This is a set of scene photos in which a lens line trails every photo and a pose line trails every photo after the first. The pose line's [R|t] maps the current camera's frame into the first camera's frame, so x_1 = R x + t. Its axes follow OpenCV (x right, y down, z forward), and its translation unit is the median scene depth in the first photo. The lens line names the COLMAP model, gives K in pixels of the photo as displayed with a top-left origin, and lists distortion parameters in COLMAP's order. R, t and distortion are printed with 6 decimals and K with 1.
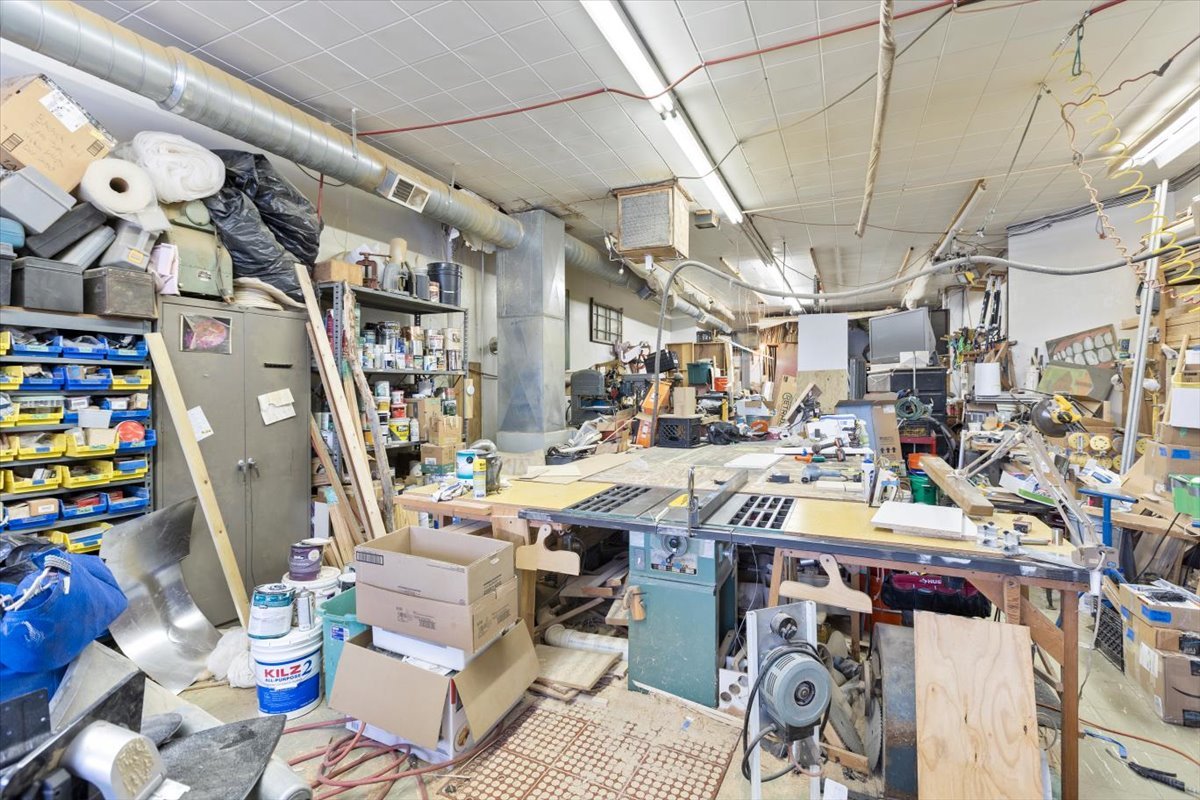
lens RADIAL K [[537.2, 0, 594.8], [0, 537.2, 390.9], [0, 0, 1]] dist [-0.001749, -0.000429]
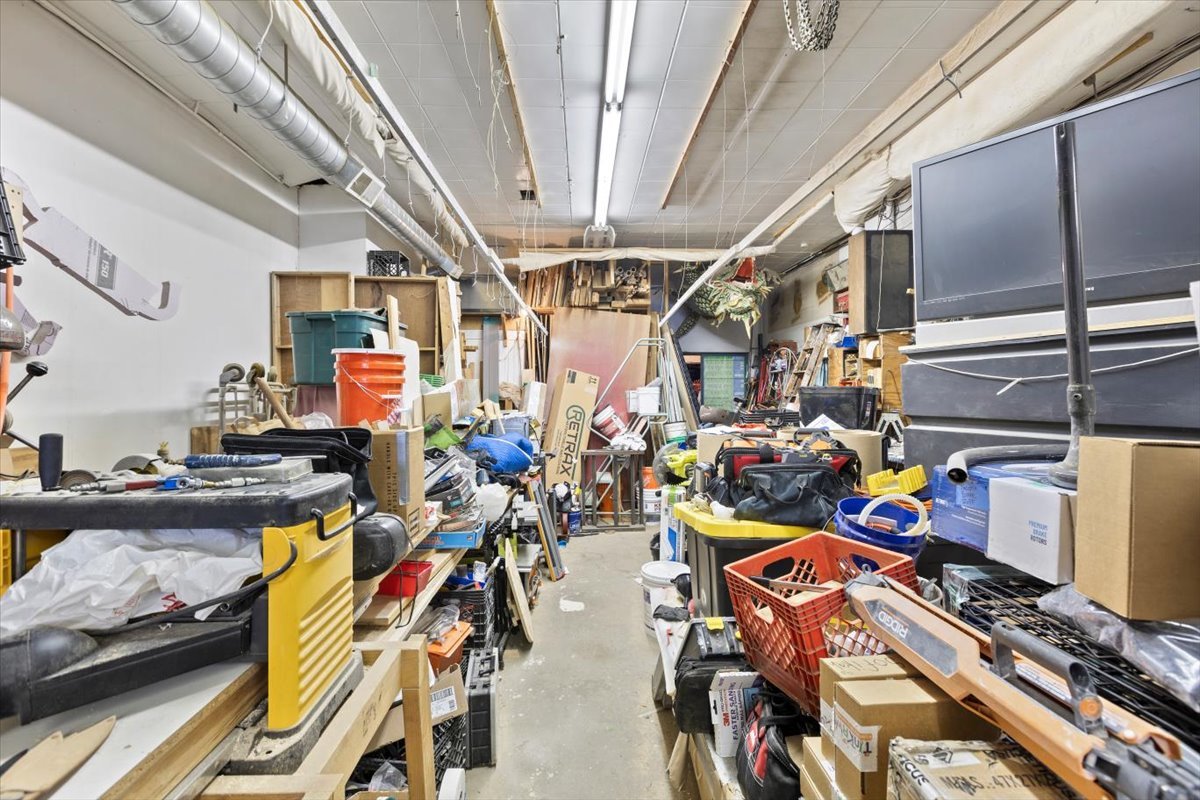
lens RADIAL K [[537.2, 0, 596.3], [0, 537.2, 395.1], [0, 0, 1]] dist [-0.001749, -0.000429]
pose [[0.894011, -0.002600, 0.448037, 0.153794], [0.002833, 0.999996, 0.000150, -0.005387], [-0.448035, 0.001135, 0.894015, 0.541404]]
